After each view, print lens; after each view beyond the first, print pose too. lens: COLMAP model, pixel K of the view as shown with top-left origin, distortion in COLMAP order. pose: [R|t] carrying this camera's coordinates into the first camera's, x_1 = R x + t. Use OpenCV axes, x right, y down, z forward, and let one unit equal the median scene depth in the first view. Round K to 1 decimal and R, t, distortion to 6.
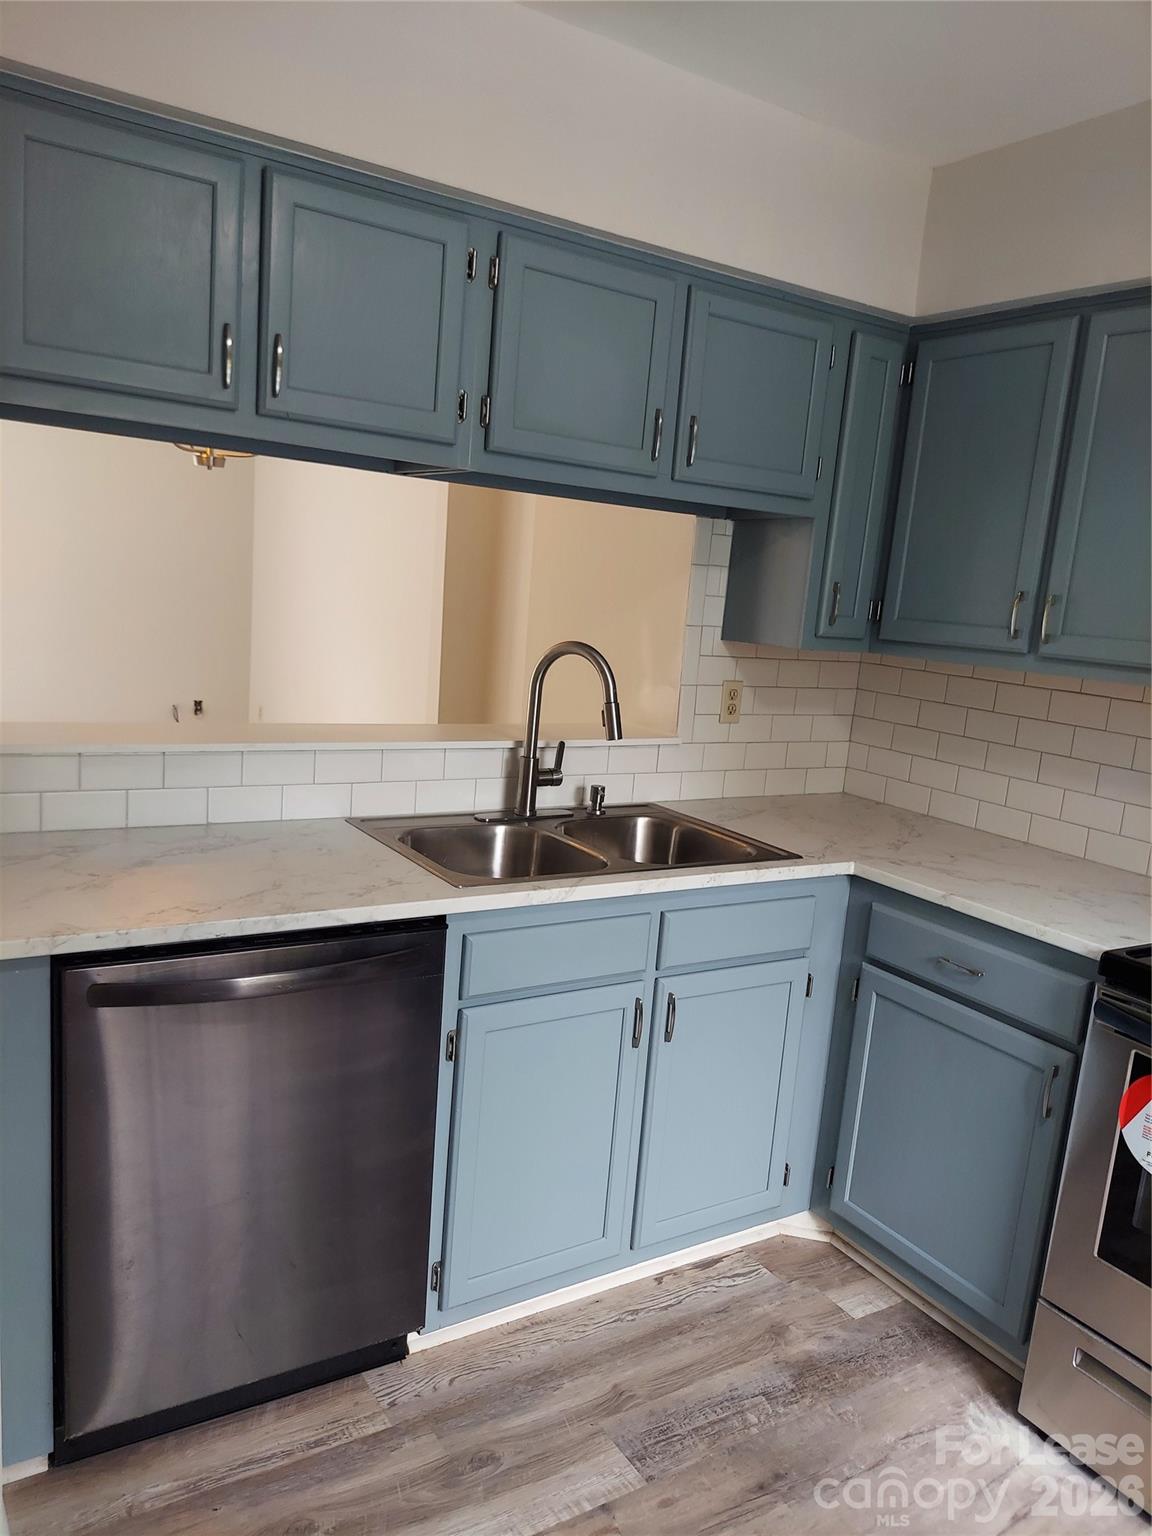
lens RADIAL K [[1117.7, 0, 578.4], [0, 1117.7, 773.8], [0, 0, 1]] dist [0.040998, -0.062678]
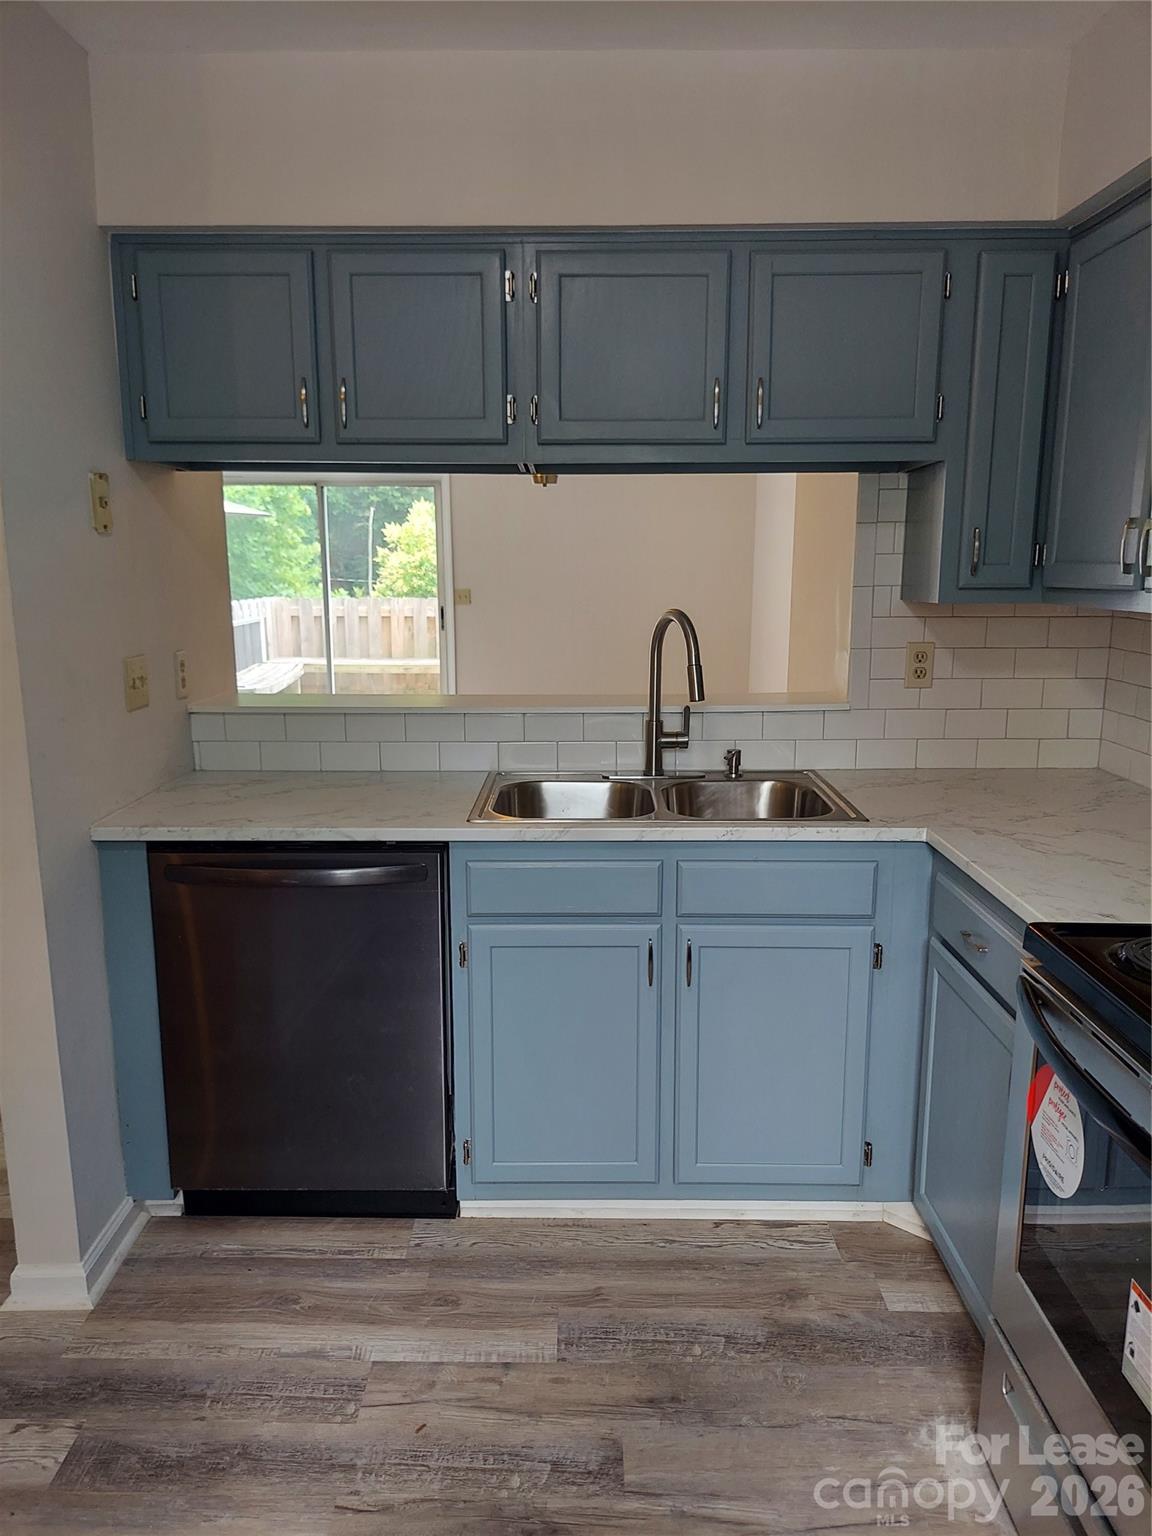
lens RADIAL K [[1117.7, 0, 547.3], [0, 1117.7, 777.4], [0, 0, 1]] dist [0.040998, -0.062678]
pose [[0.832457, 0.020912, -0.553695, 0.537423], [-0.021395, 0.999755, 0.005592, 0.041581], [0.553677, 0.007191, 0.832701, 0.057689]]
